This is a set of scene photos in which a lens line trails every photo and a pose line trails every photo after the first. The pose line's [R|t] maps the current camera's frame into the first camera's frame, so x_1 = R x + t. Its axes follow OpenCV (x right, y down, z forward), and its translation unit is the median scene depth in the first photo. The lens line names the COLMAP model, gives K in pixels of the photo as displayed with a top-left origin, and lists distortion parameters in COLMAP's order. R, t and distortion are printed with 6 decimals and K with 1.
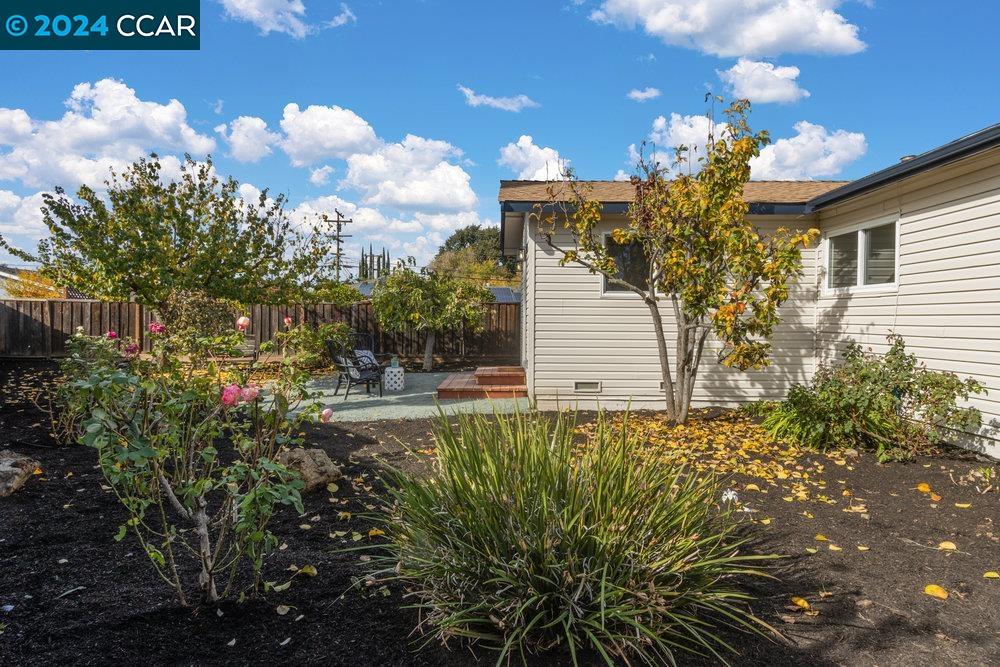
lens RADIAL K [[557.9, 0, 499.8], [0, 557.9, 331.3], [0, 0, 1]] dist [0.000353, 0.000042]
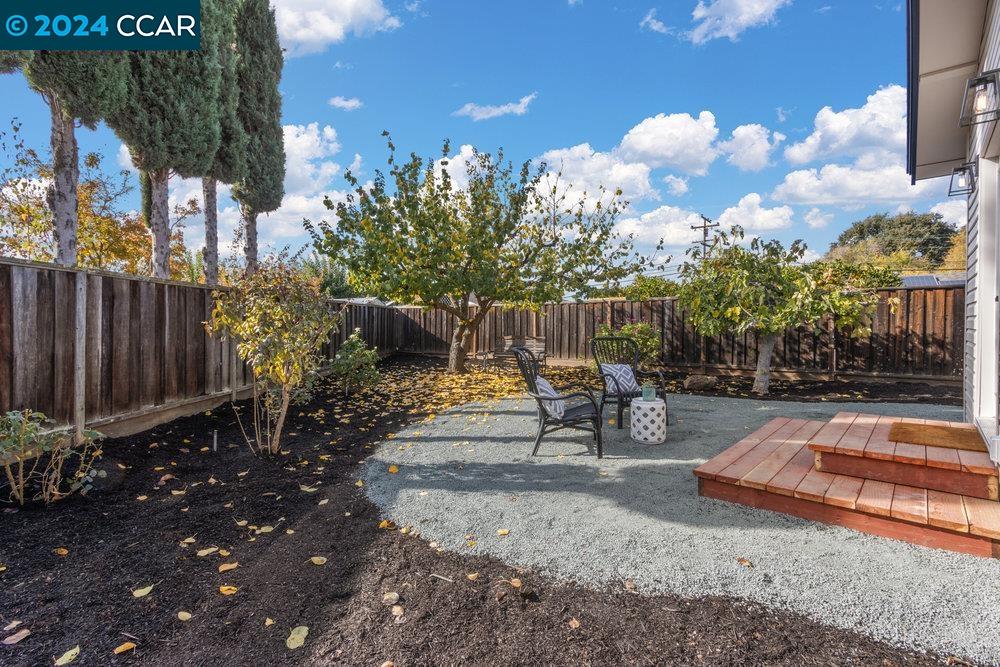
lens RADIAL K [[466.3, 0, 497.0], [0, 466.3, 330.4], [0, 0, 1]] dist [0.004796, 0.000272]
pose [[0.743703, 0.002143, -0.668507, 0.006214], [-0.005592, 0.999980, -0.003016, -0.001075], [0.668487, 0.005981, 0.743700, 0.334738]]
